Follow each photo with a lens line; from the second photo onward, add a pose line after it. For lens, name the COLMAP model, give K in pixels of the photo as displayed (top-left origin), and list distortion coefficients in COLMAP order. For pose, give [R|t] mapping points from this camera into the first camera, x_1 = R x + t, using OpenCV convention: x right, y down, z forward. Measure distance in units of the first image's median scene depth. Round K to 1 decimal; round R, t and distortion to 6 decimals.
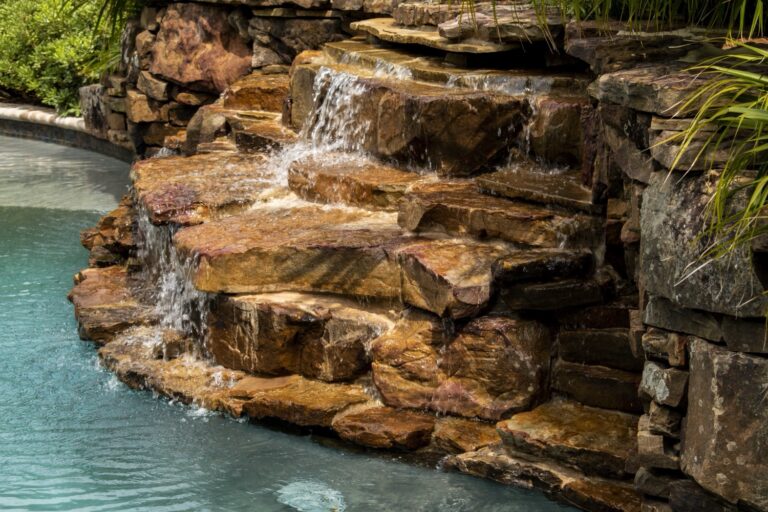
lens RADIAL K [[1758.5, 0, 384.0], [0, 1758.5, 256.0], [0, 0, 1]] dist [0.060482, -0.211257]
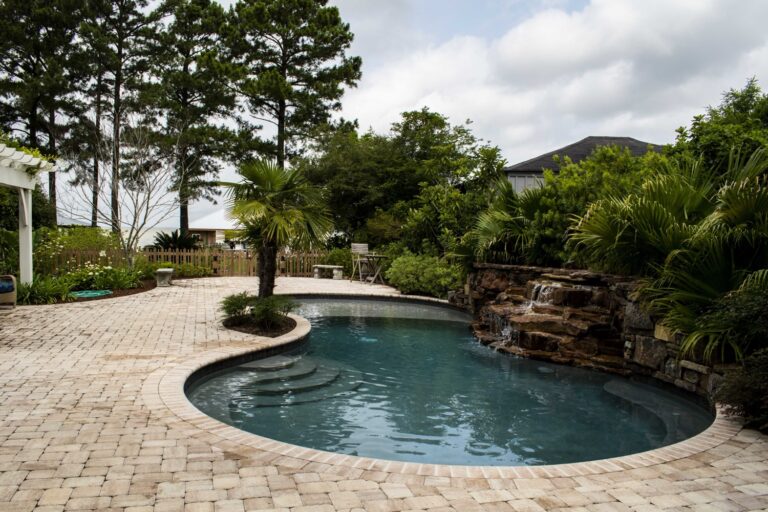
lens RADIAL K [[651.2, 0, 349.7], [0, 651.2, 276.0], [0, 0, 1]] dist [-0.096078, 0.006911]
pose [[0.979390, 0.033004, -0.199262, -0.201683], [-0.060637, 0.989095, -0.134214, 0.130641], [0.192660, 0.143531, 0.970712, -0.711391]]
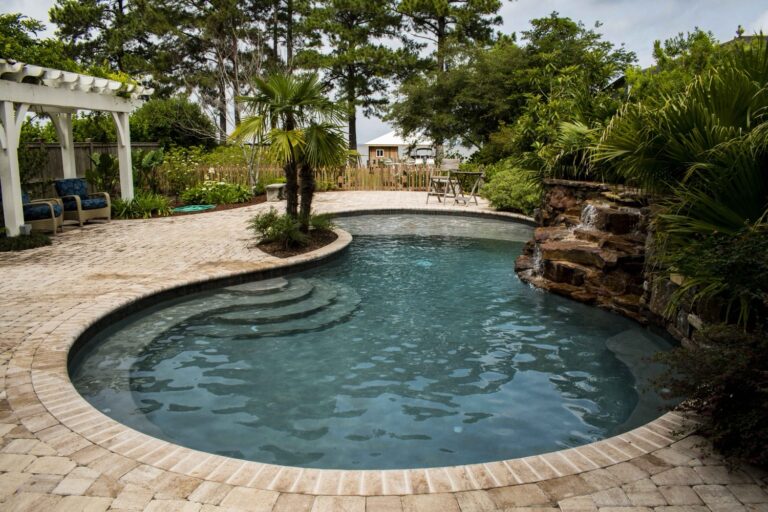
lens RADIAL K [[597.7, 0, 384.0], [0, 597.7, 256.0], [0, 0, 1]] dist [-0.088856, 0.006205]
pose [[0.896937, 0.083227, -0.434254, 0.149406], [-0.093100, 0.995656, -0.001473, 0.048129], [0.432245, 0.041750, 0.900789, -0.328515]]
